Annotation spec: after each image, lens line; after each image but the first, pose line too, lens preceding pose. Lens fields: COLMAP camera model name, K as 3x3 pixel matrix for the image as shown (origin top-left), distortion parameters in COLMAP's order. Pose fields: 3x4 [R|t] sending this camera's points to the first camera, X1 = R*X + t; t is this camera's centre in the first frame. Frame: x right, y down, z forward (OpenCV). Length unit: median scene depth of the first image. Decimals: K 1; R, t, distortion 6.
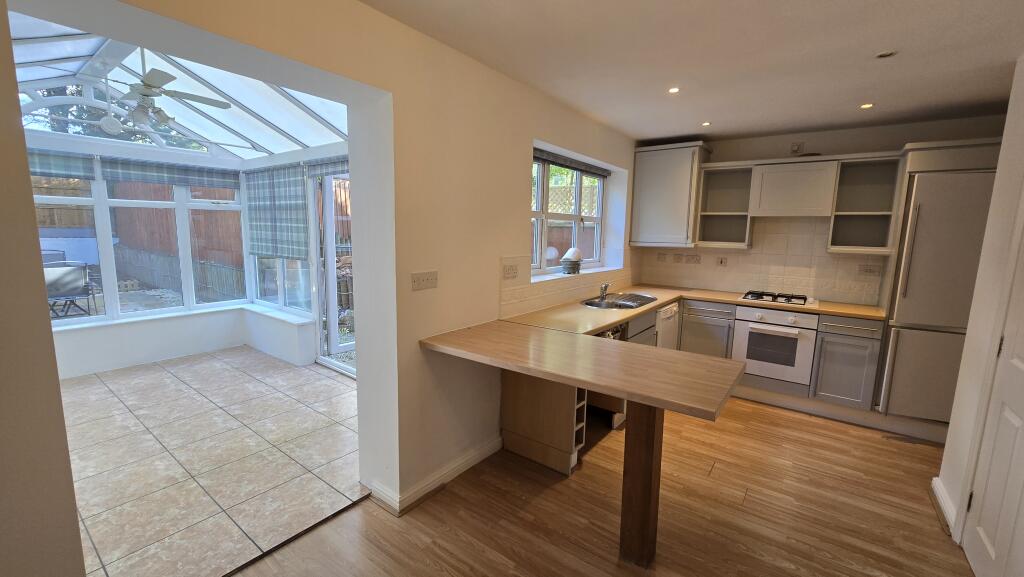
lens RADIAL K [[420.2, 0, 512.0], [0, 420.2, 288.5], [0, 0, 1]] dist [-0.002391, -0.000168]
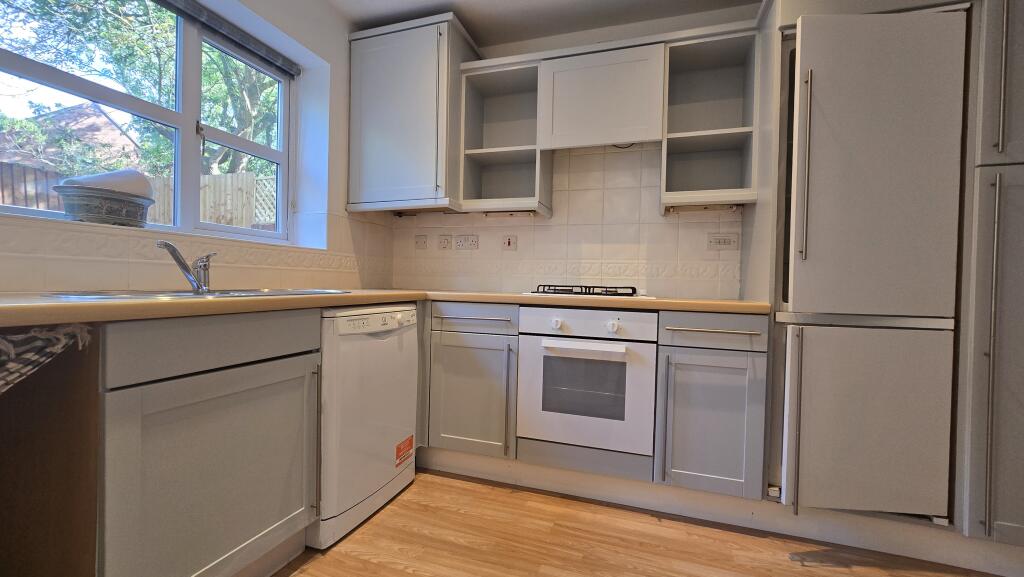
lens RADIAL K [[423.3, 0, 512.0], [0, 423.3, 288.5], [0, 0, 1]] dist [-0.001144, 0.000247]
pose [[0.951606, -0.004042, 0.307294, 0.379624], [0.040831, 0.992712, -0.113386, 0.079695], [-0.304596, 0.120446, 0.944836, 0.529518]]
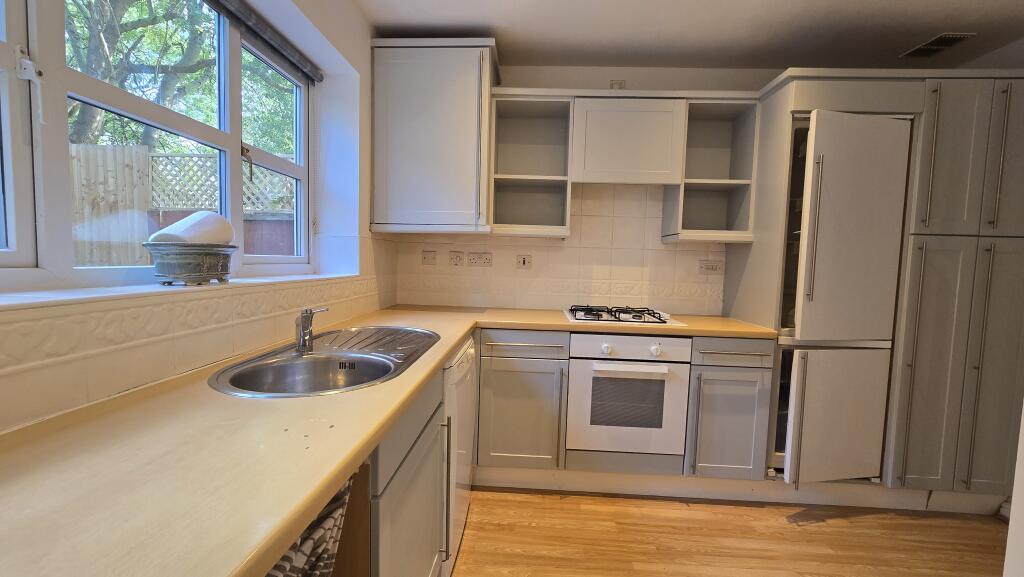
lens RADIAL K [[420.2, 0, 512.0], [0, 420.2, 288.5], [0, 0, 1]] dist [-0.002391, -0.000168]
pose [[0.832284, -0.035123, 0.553236, 0.167025], [0.066740, 0.997080, -0.037101, -0.003319], [-0.550317, 0.067801, 0.832198, 0.590328]]
